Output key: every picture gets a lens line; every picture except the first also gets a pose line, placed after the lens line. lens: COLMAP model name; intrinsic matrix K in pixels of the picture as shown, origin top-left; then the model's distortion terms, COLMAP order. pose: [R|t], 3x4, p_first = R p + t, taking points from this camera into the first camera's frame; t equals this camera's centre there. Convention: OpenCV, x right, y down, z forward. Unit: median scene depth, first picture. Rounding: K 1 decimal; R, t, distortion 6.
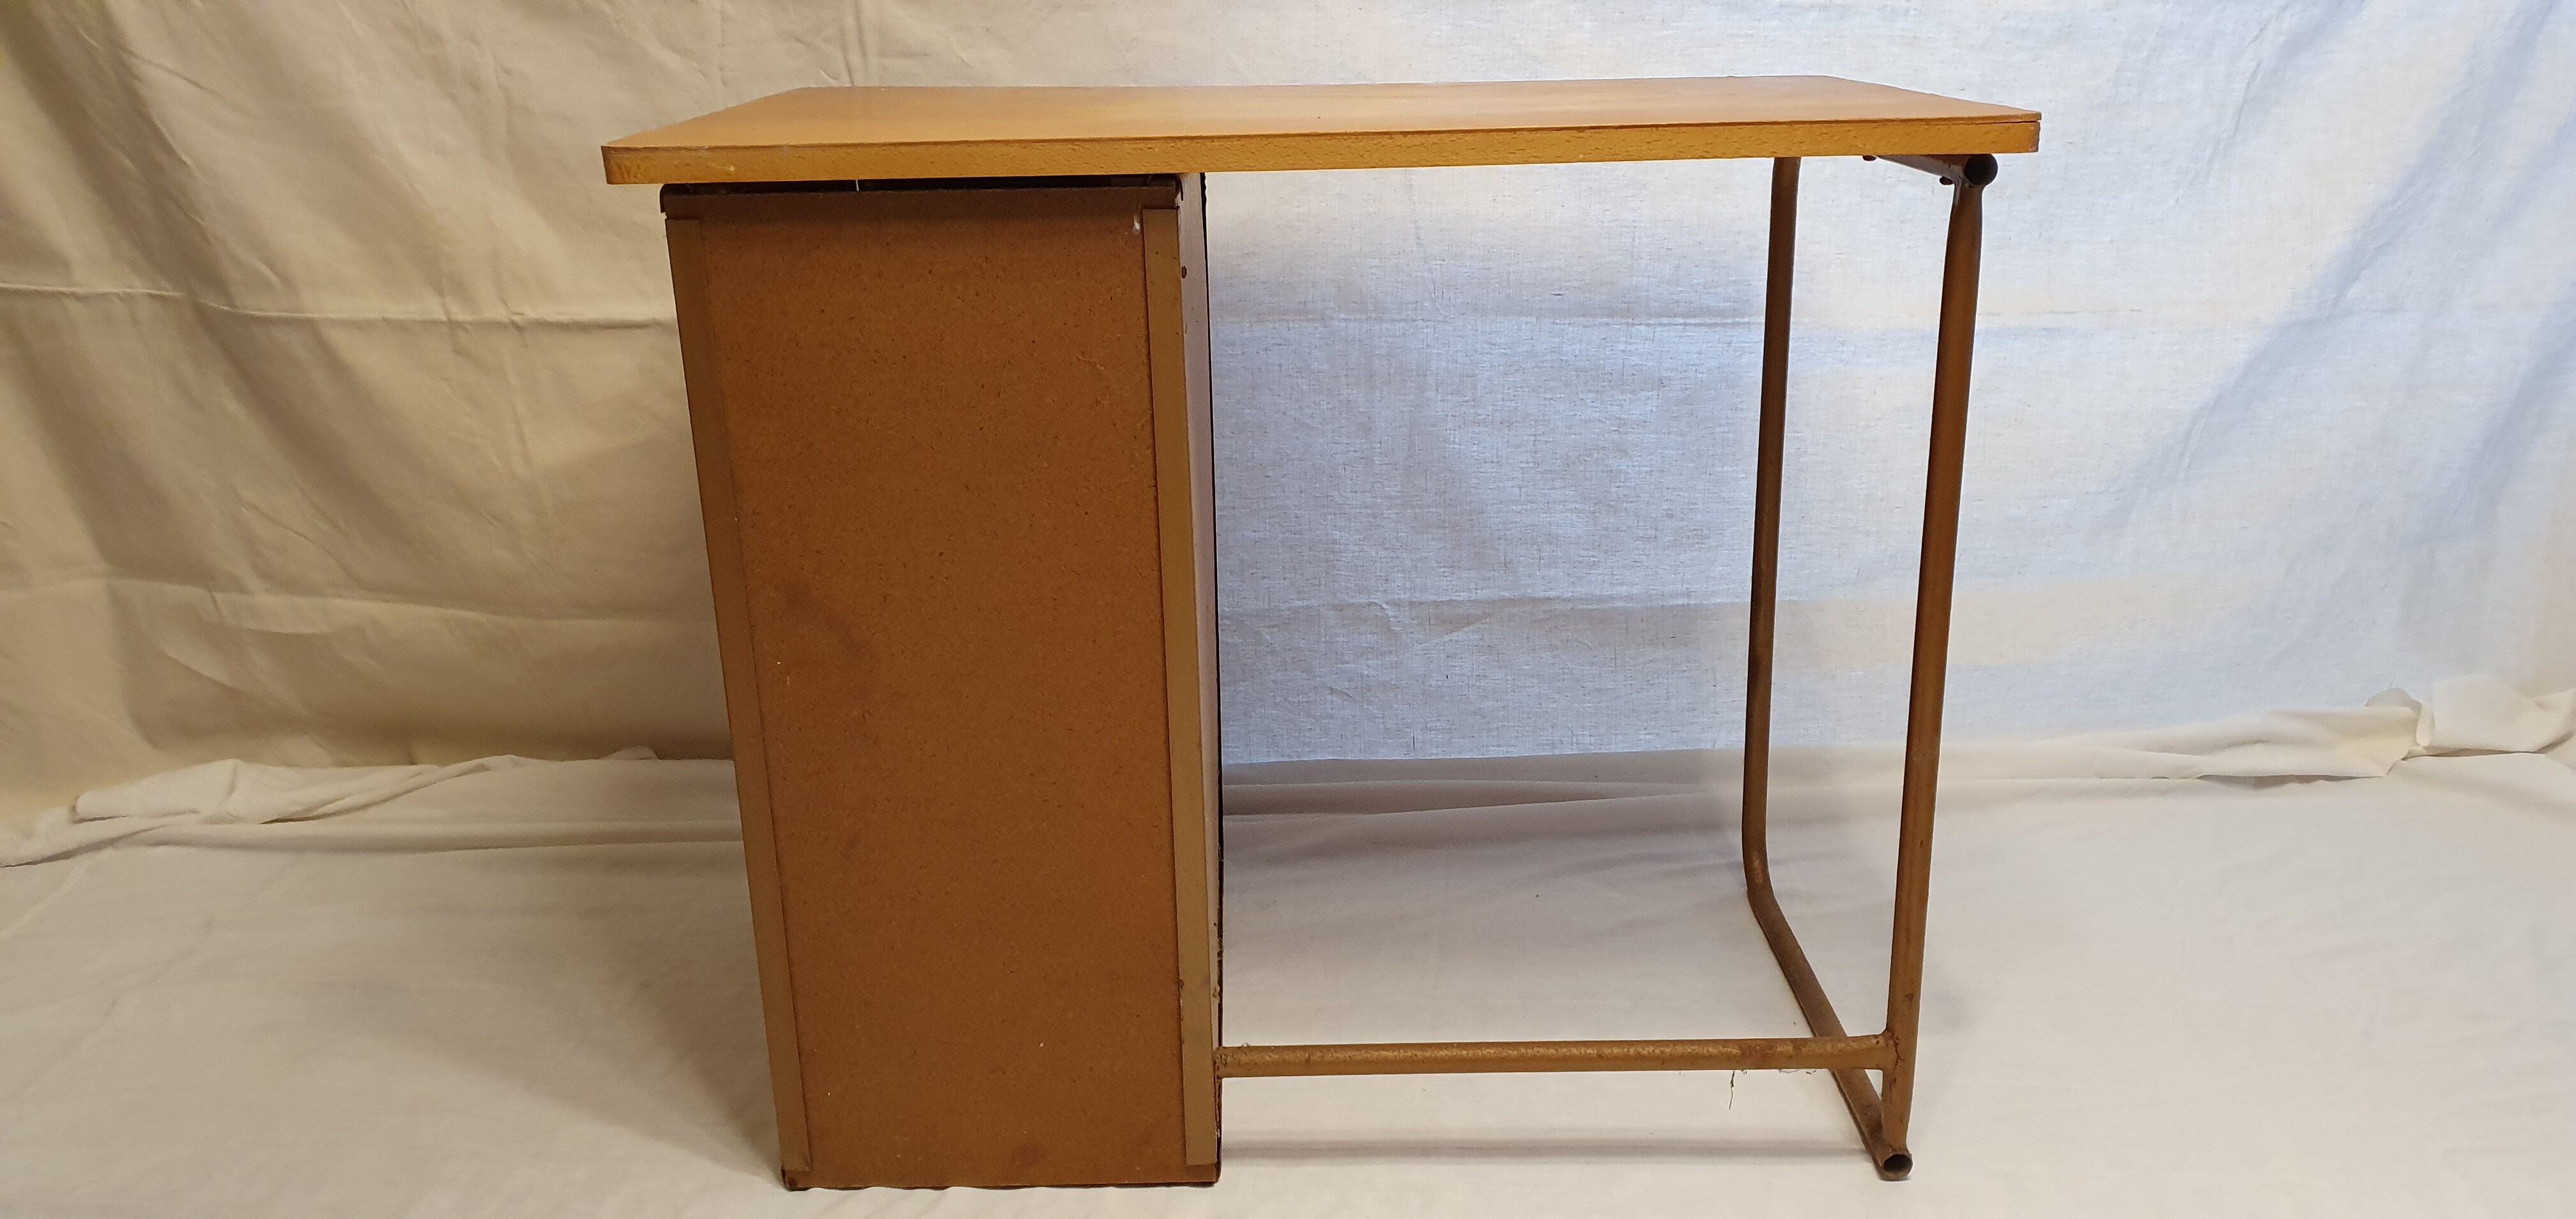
lens RADIAL K [[2025.3, 0, 1302.7], [0, 2025.3, 654.3], [0, 0, 1]] dist [-0.056964, 0.088273]
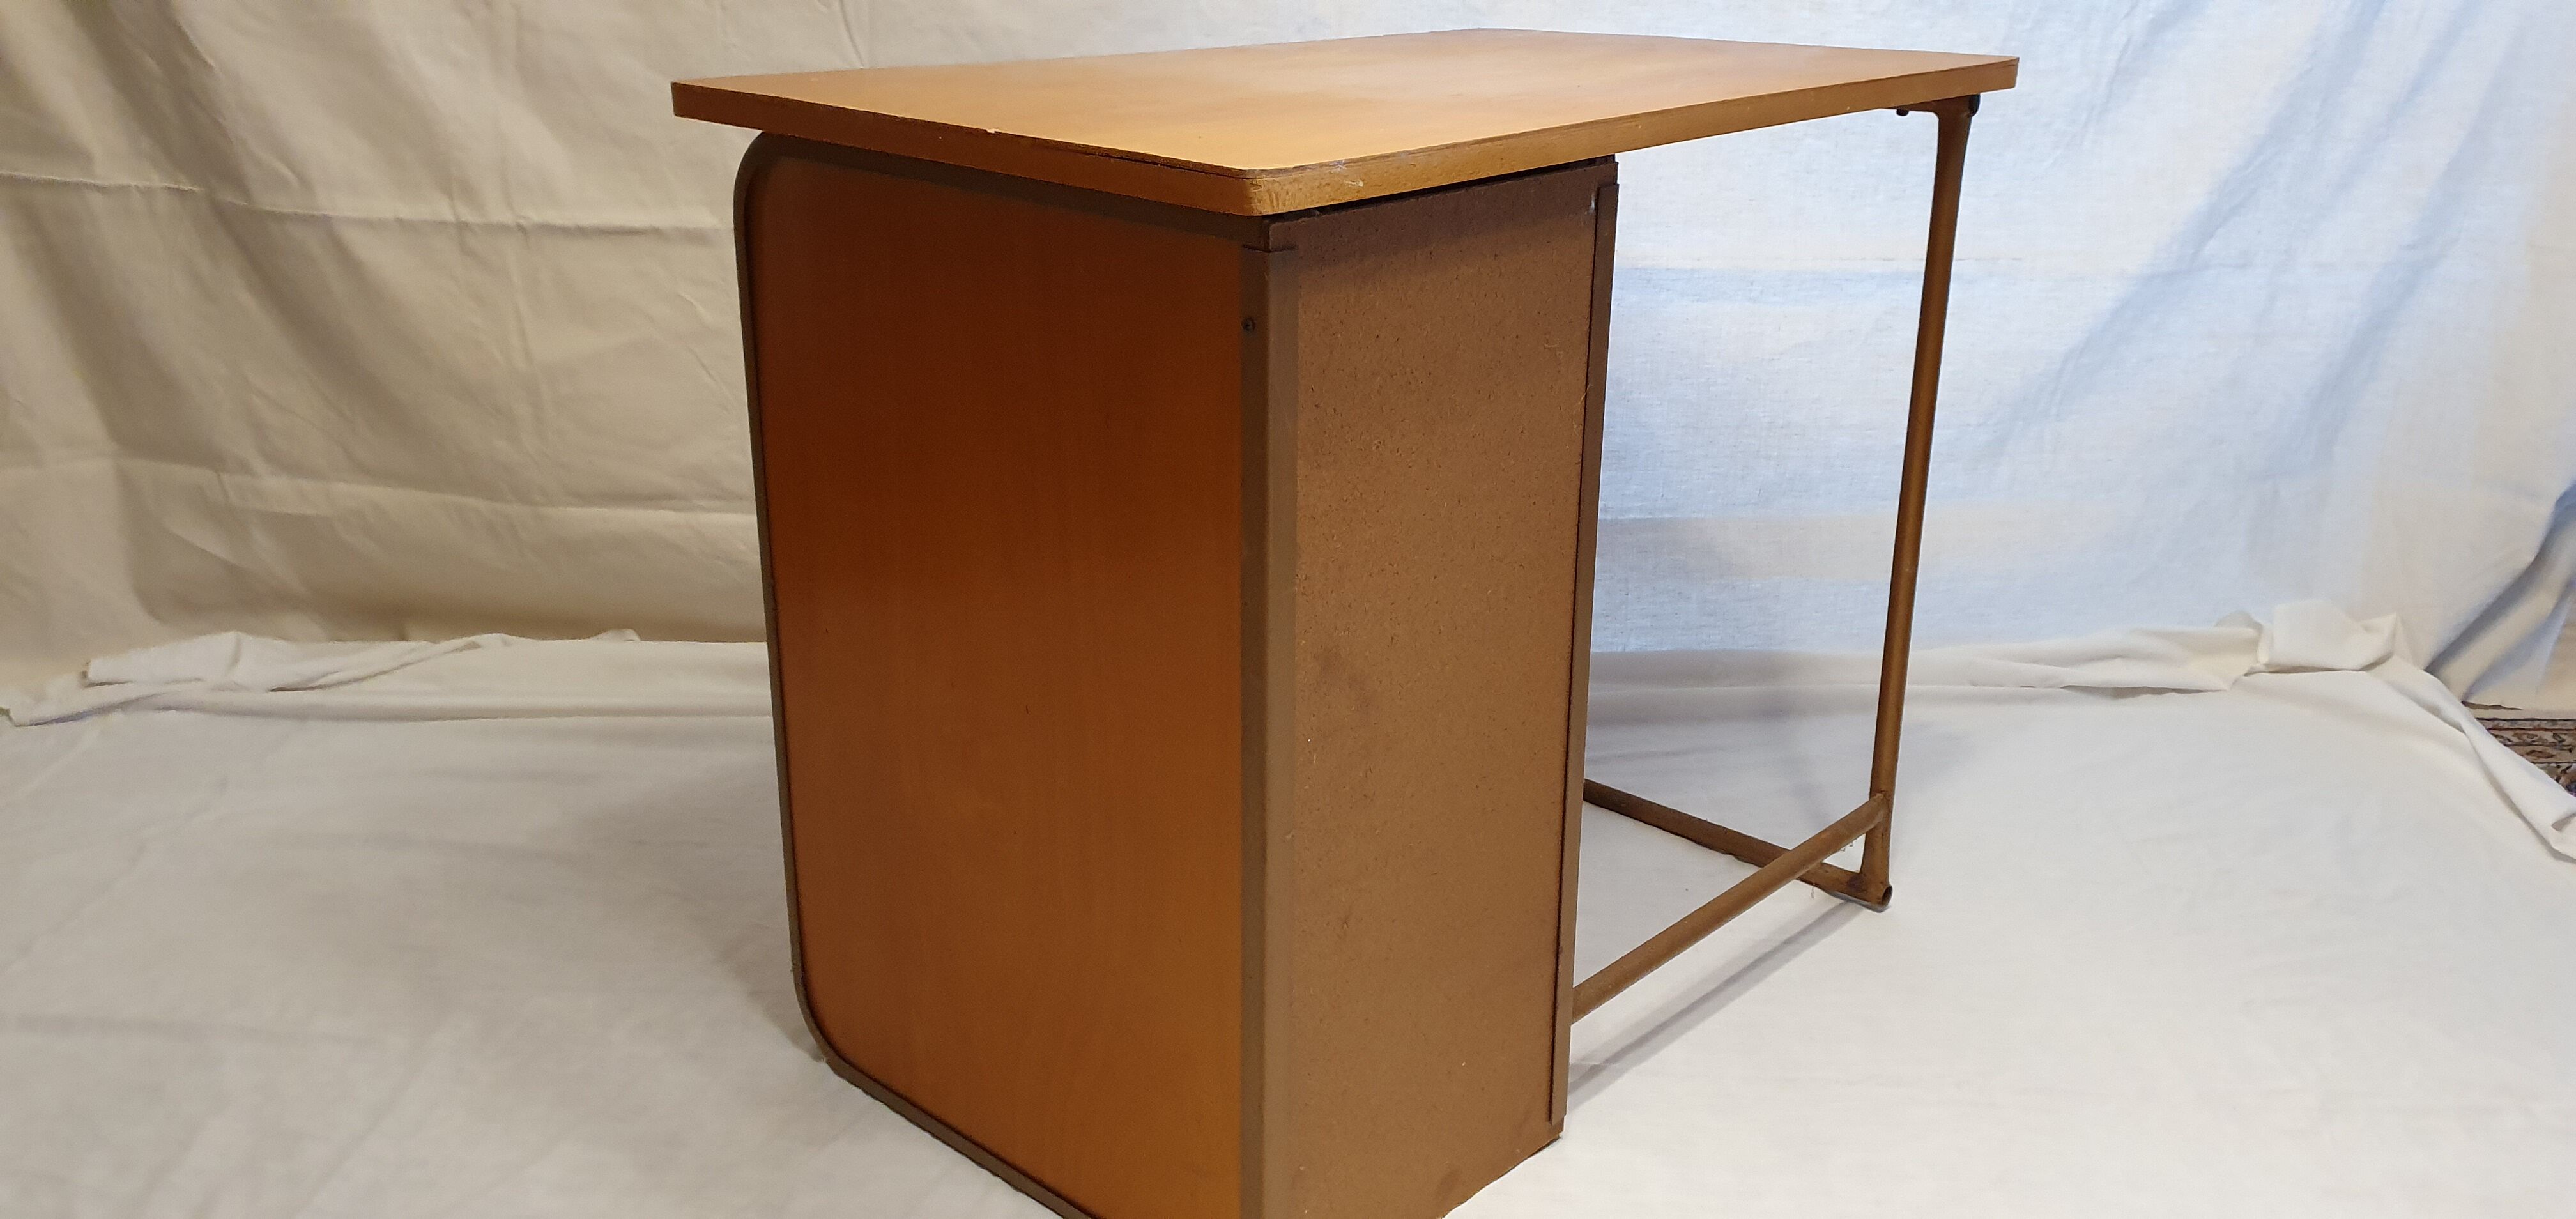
lens RADIAL K [[2025.3, 0, 1321.0], [0, 2025.3, 624.5], [0, 0, 1]] dist [-0.056964, 0.088273]
pose [[0.998710, 0.020832, 0.046315, -0.011865], [-0.021733, 0.999582, 0.019048, 0.016778], [-0.045899, -0.020030, 0.998745, -0.089223]]
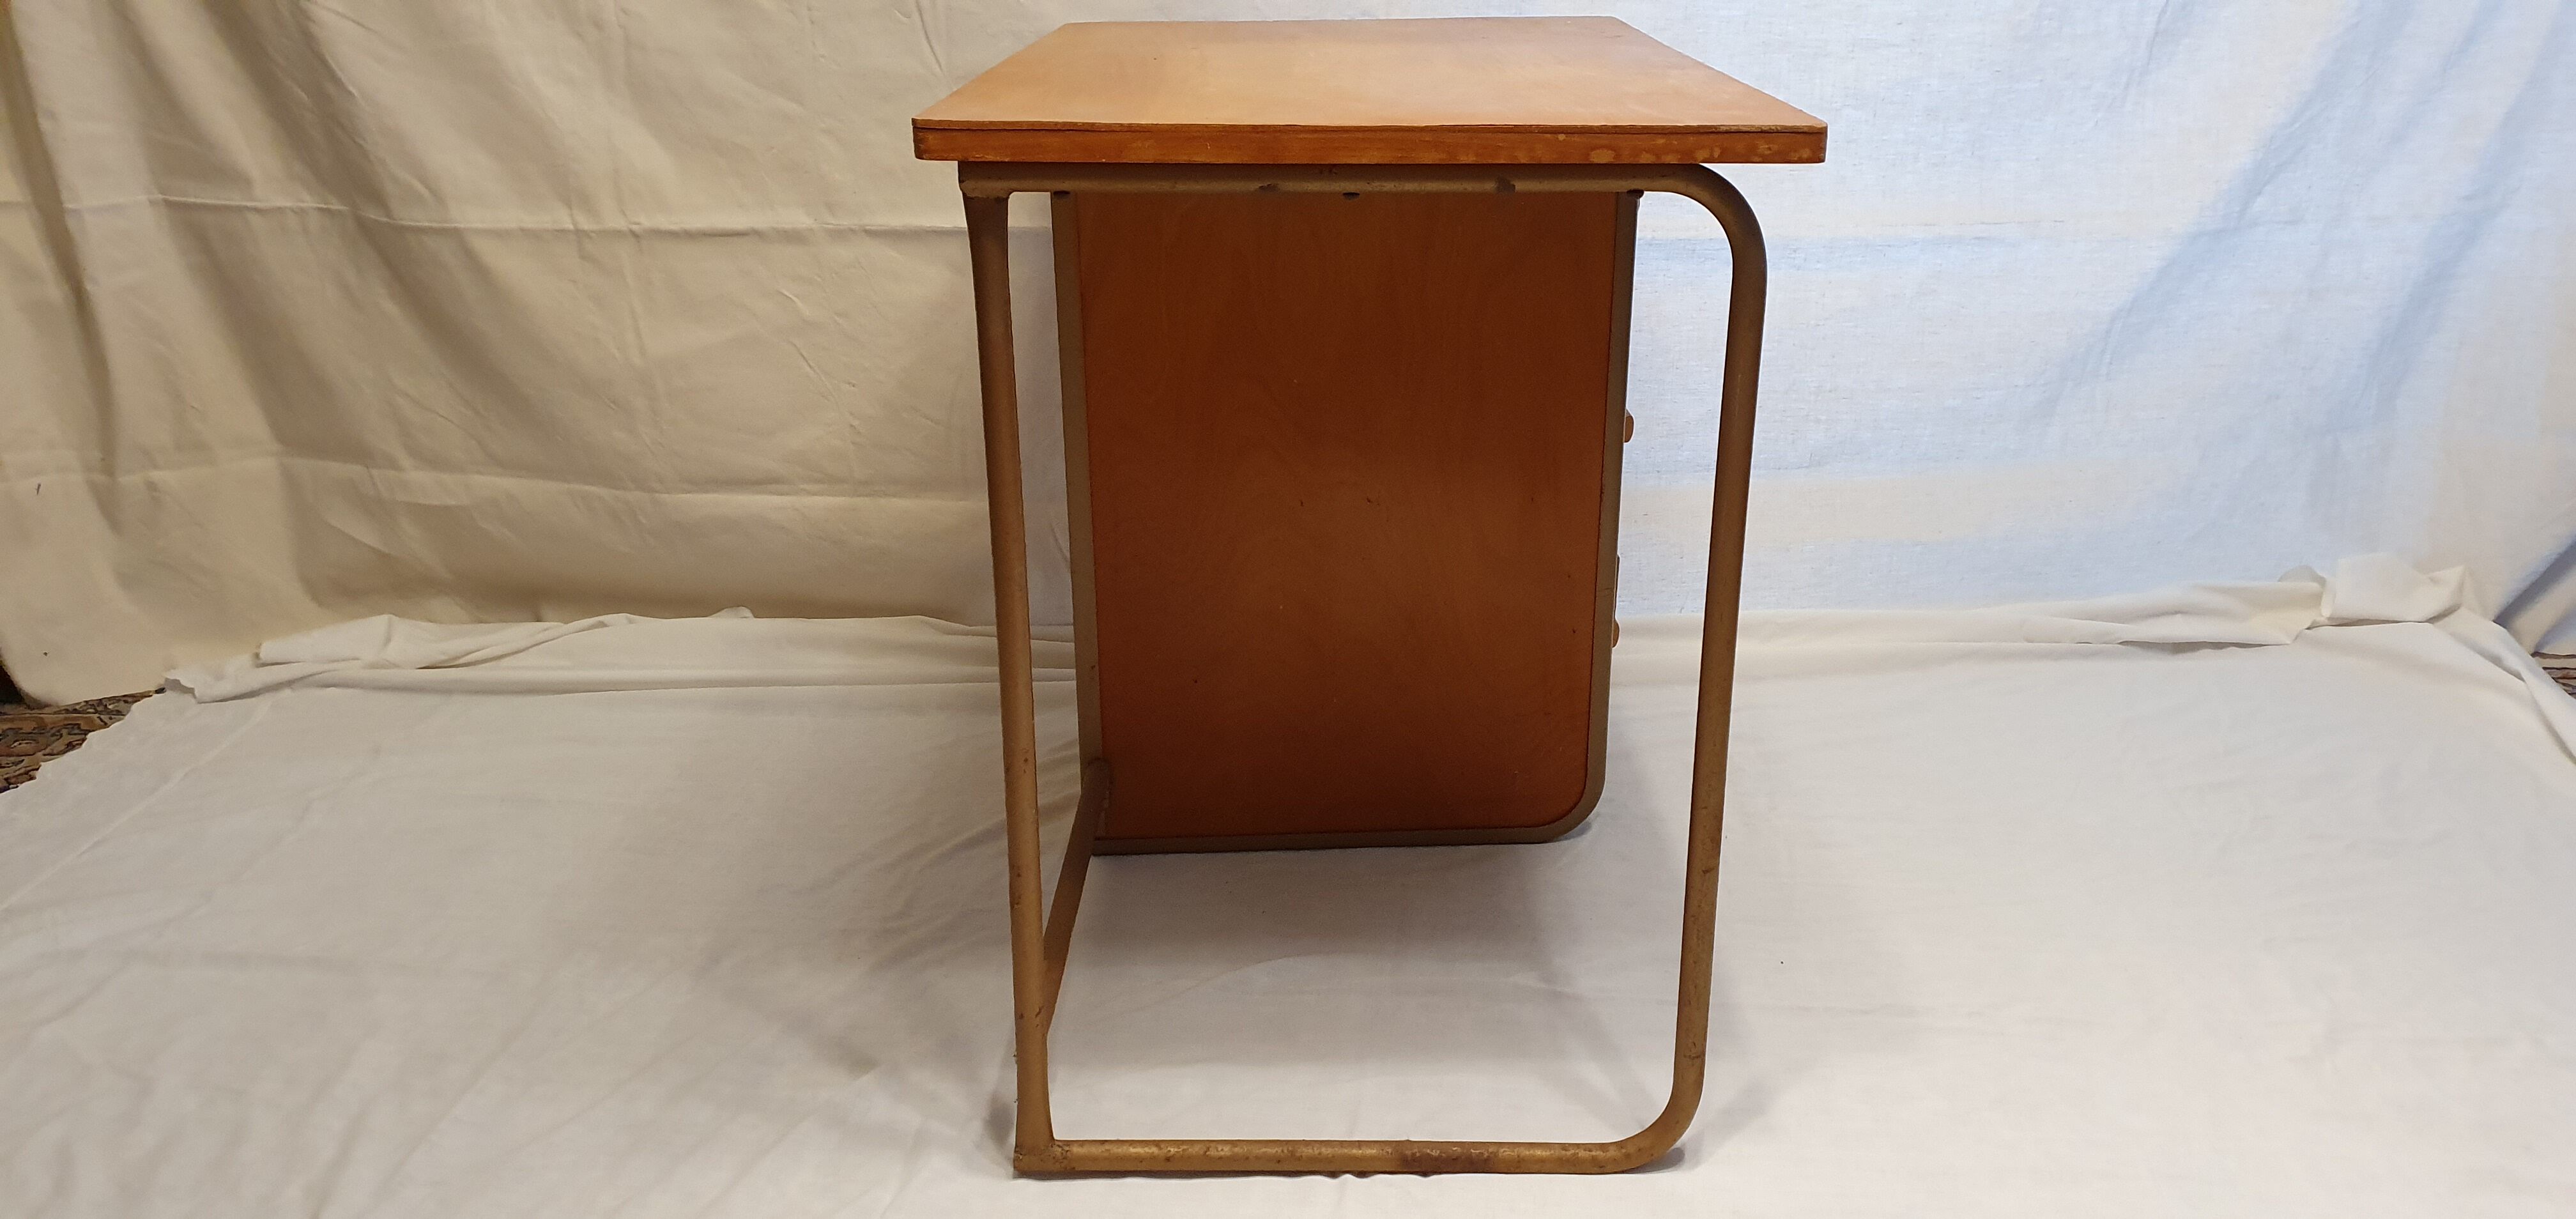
lens RADIAL K [[2025.3, 0, 1311.5], [0, 2025.3, 650.9], [0, 0, 1]] dist [-0.056964, 0.088273]
pose [[0.999615, 0.005833, -0.027110, 0.029218], [-0.004856, 0.999342, 0.035955, 0.031273], [0.027302, -0.035810, 0.998986, -0.147142]]
